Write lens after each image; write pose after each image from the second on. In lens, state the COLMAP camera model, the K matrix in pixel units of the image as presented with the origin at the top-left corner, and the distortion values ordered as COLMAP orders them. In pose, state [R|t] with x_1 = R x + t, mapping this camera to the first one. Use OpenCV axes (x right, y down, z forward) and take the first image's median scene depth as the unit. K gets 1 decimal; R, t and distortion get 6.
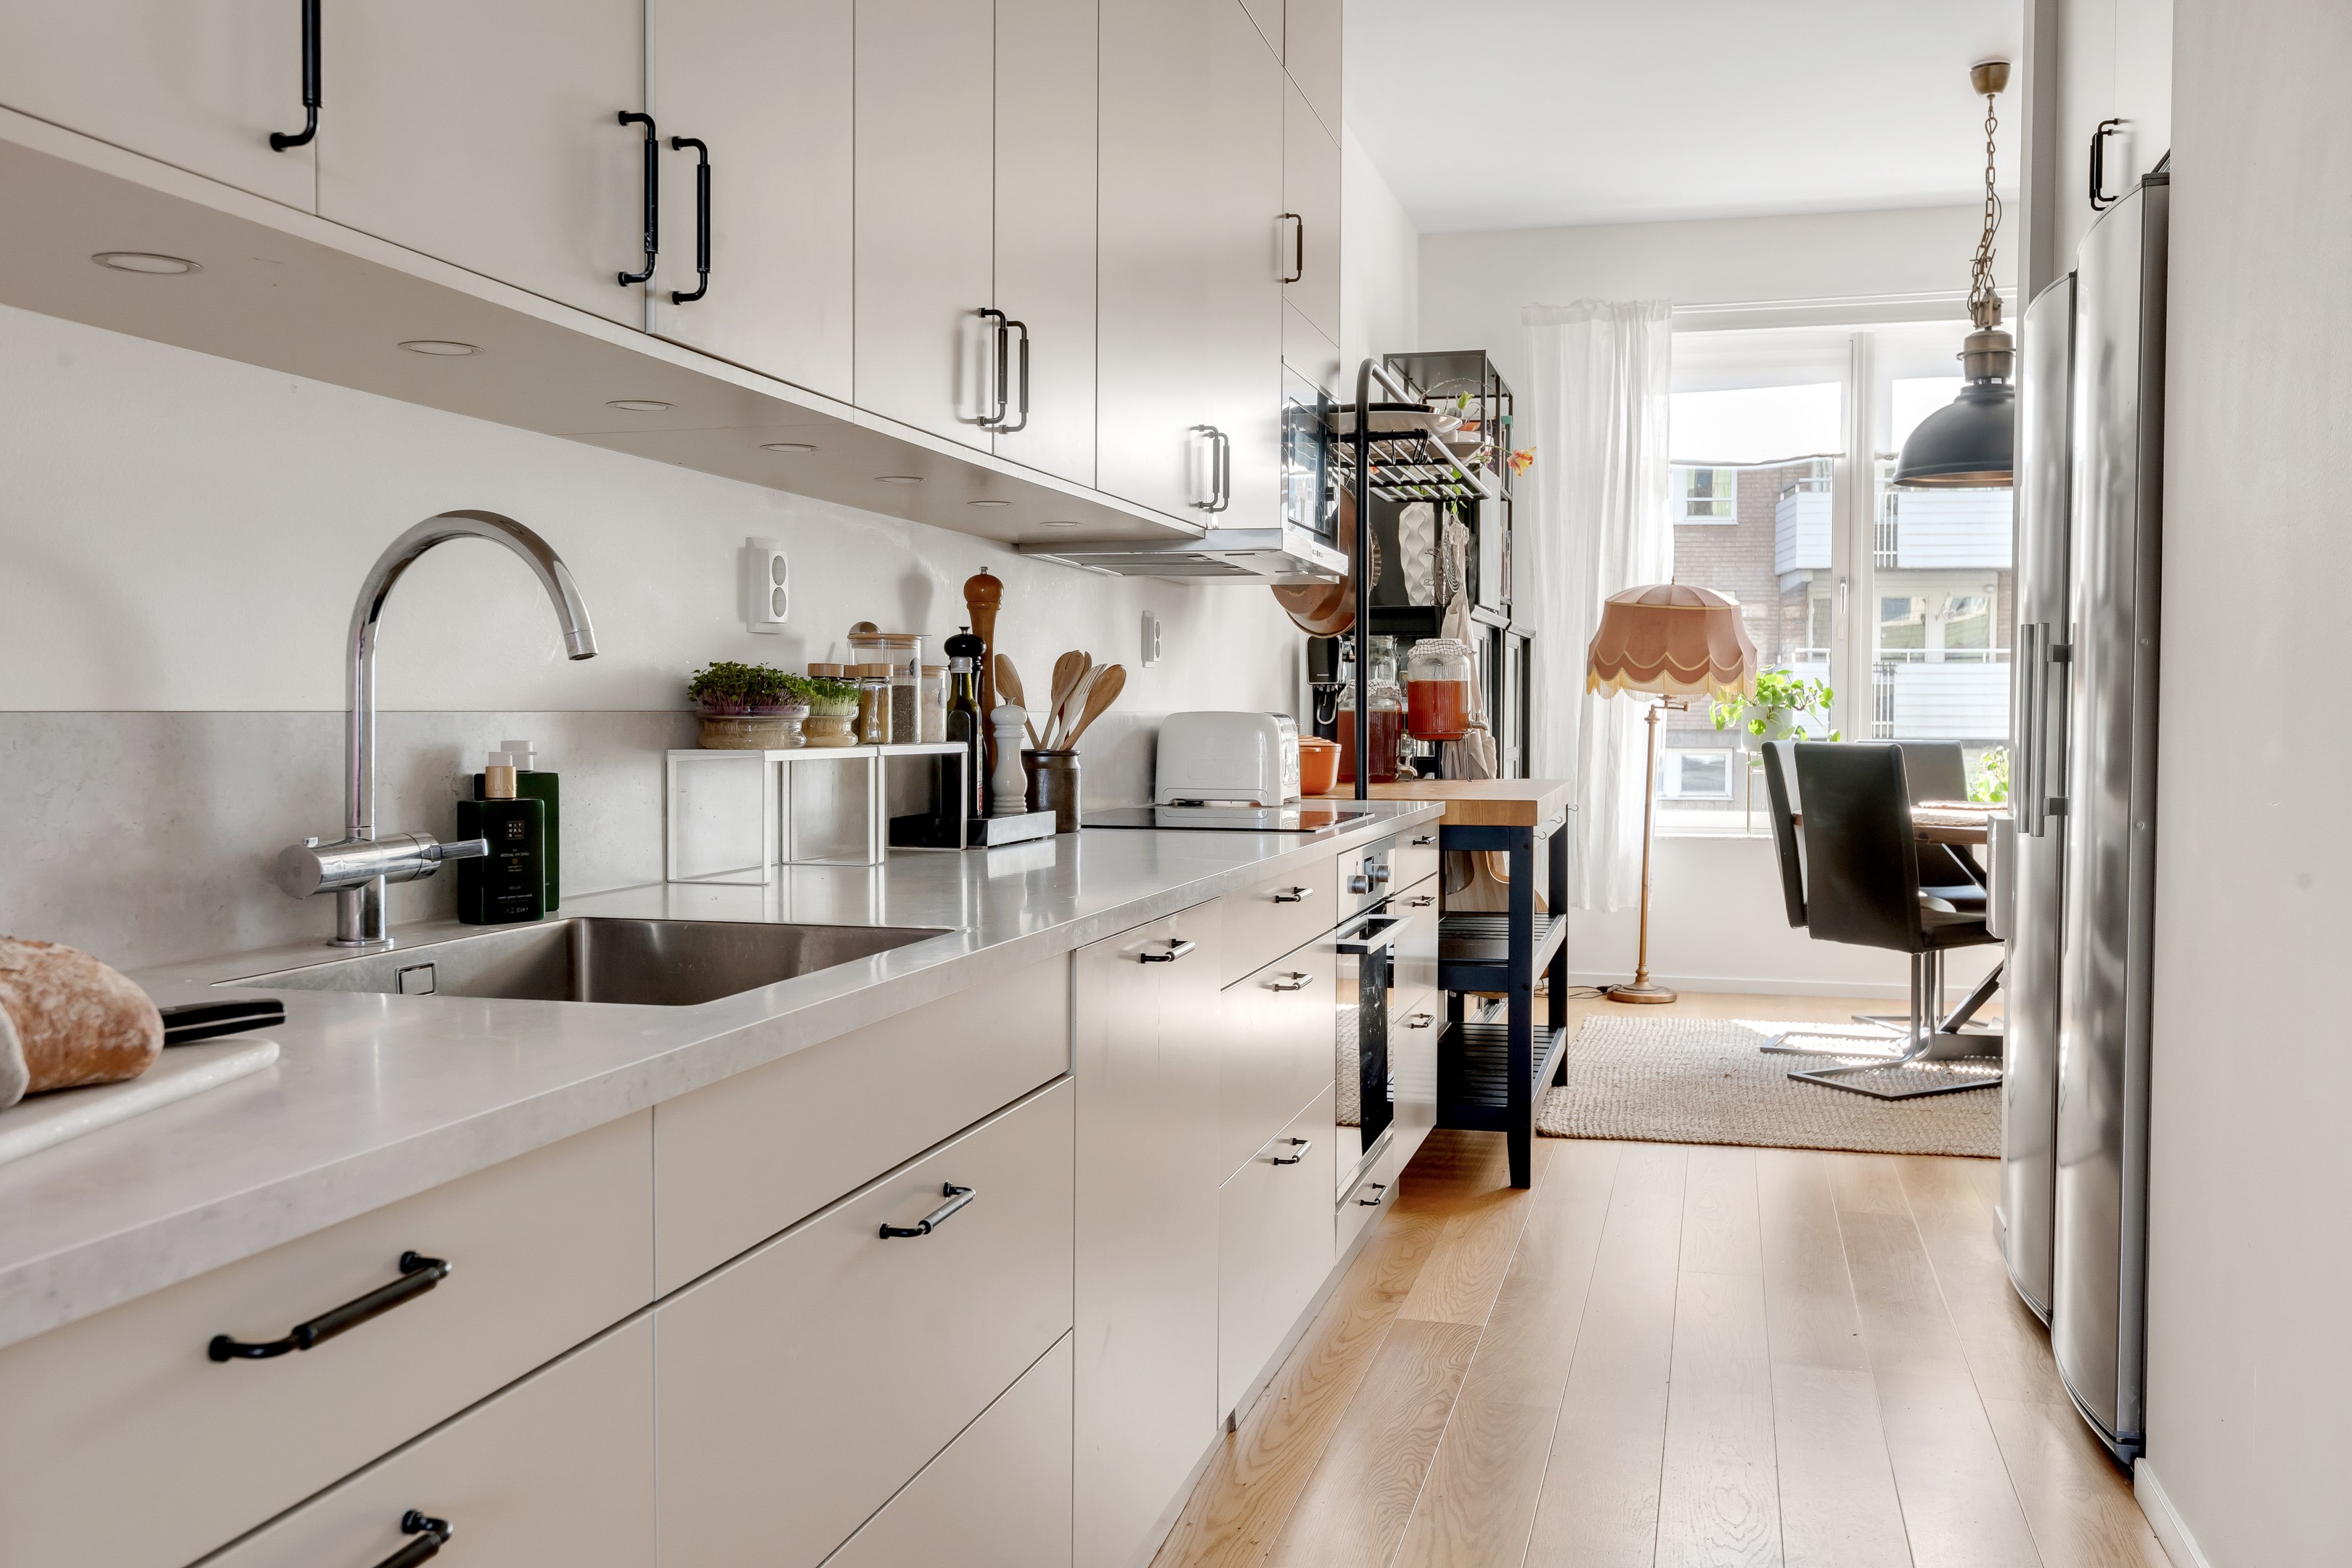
lens RADIAL K [[2047.3, 0, 1177.6], [0, 2047.3, 768.1], [0, 0, 1]] dist [0.004173, -0.000448]
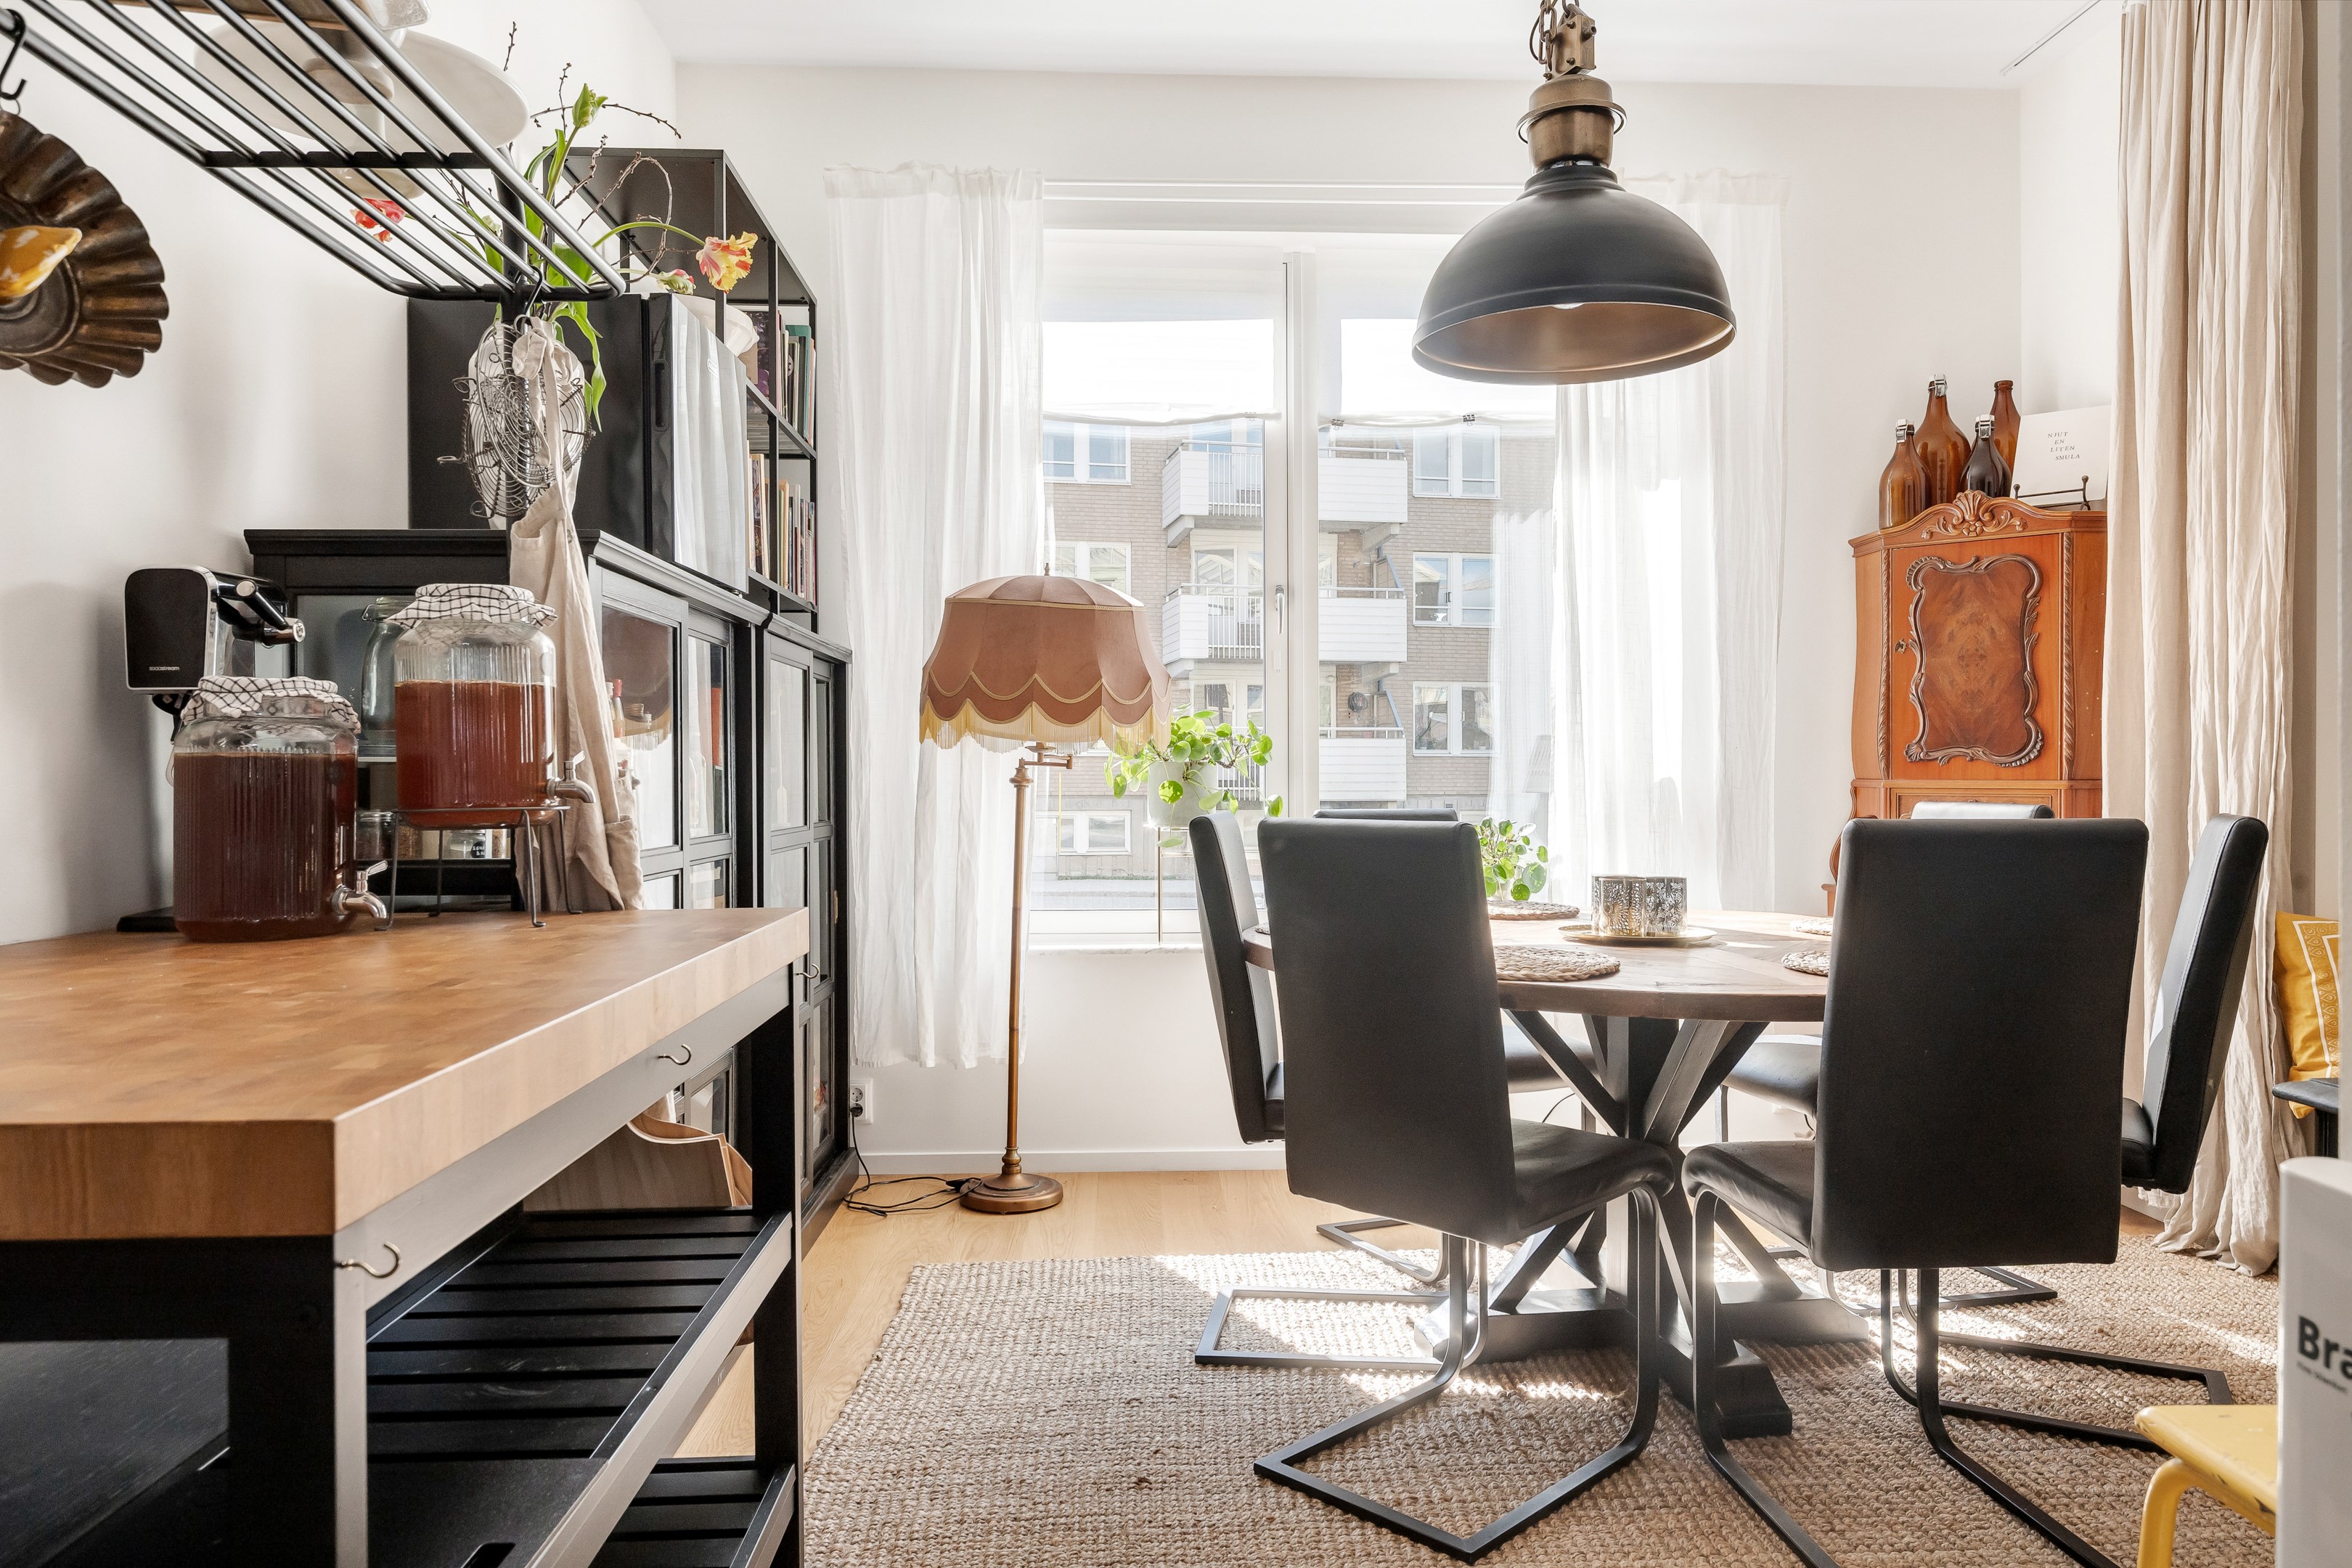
lens RADIAL K [[1570.4, 0, 1181.9], [0, 1570.4, 777.0], [0, 0, 1]] dist [0.003491, -0.000592]
pose [[0.955830, -0.006042, 0.293857, 0.130853], [0.015201, 0.999467, -0.028892, -0.009492], [-0.293526, 0.032083, 0.955413, 0.492945]]
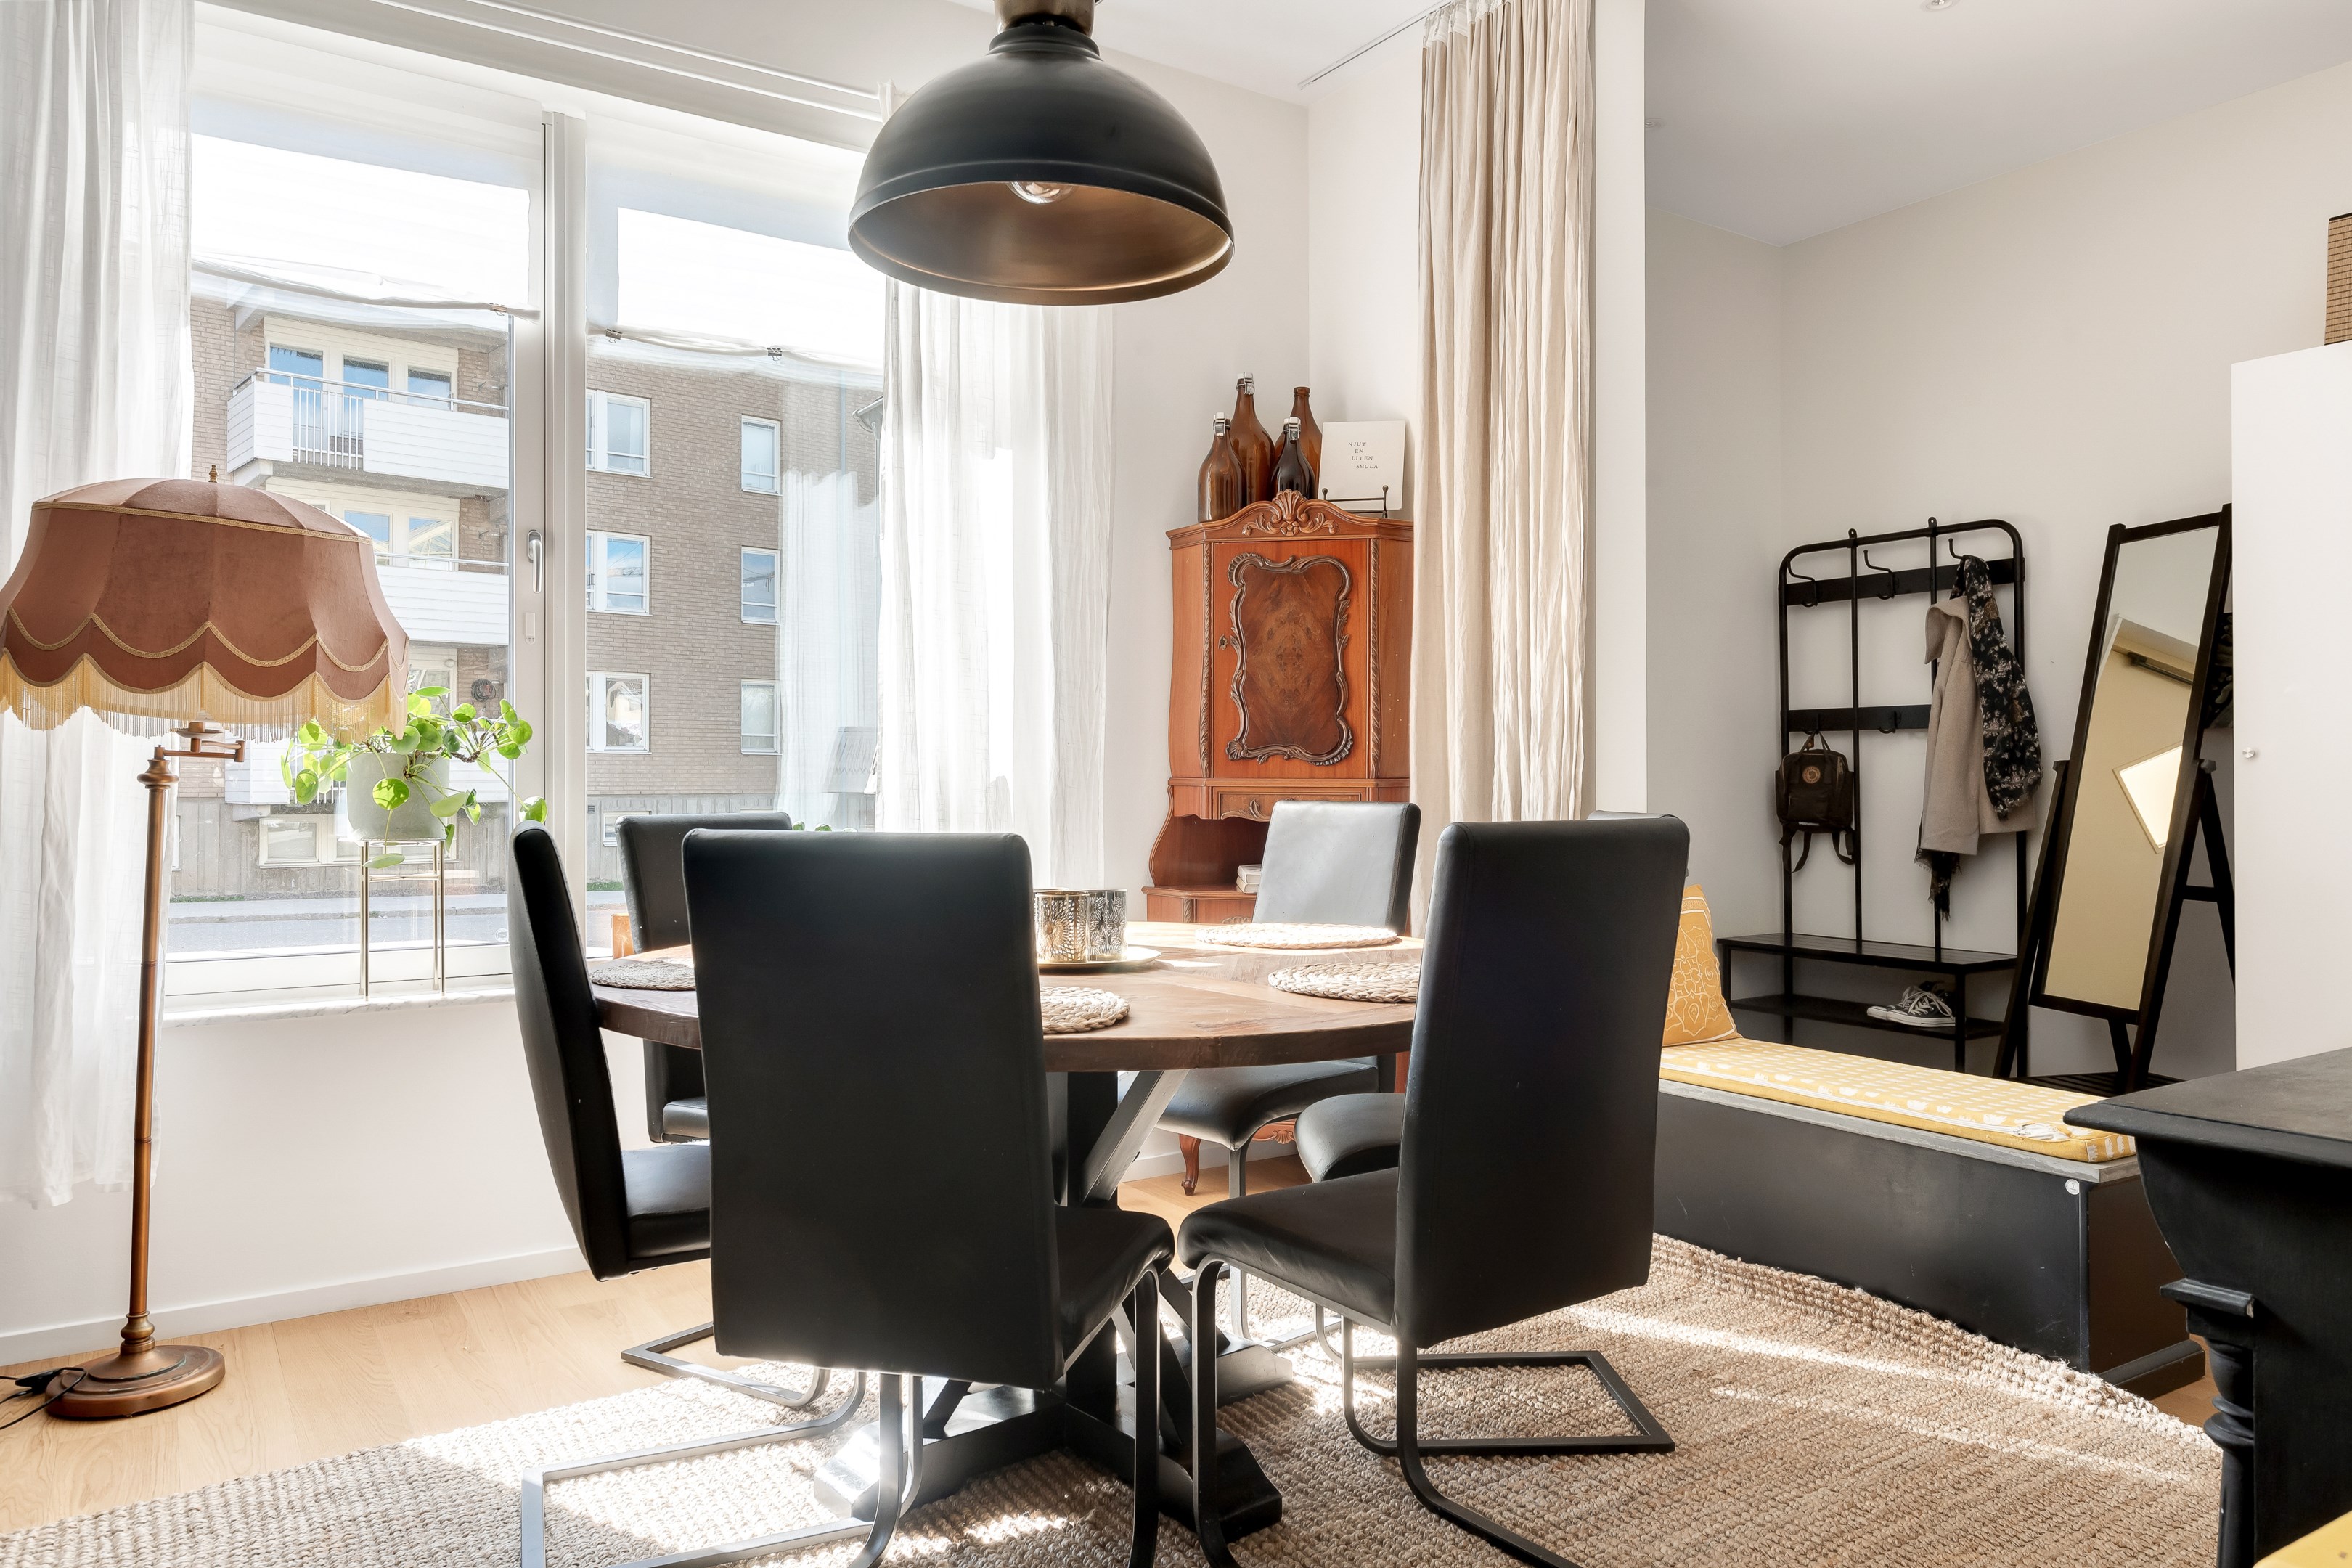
lens RADIAL K [[1585.4, 0, 1182.5], [0, 1585.4, 766.8], [0, 0, 1]] dist [0.008097, -0.007798]
pose [[0.668049, 0.000586, 0.744117, 0.119185], [0.027421, 0.999301, -0.025404, -0.011131], [-0.743611, 0.037375, 0.667567, 0.587684]]
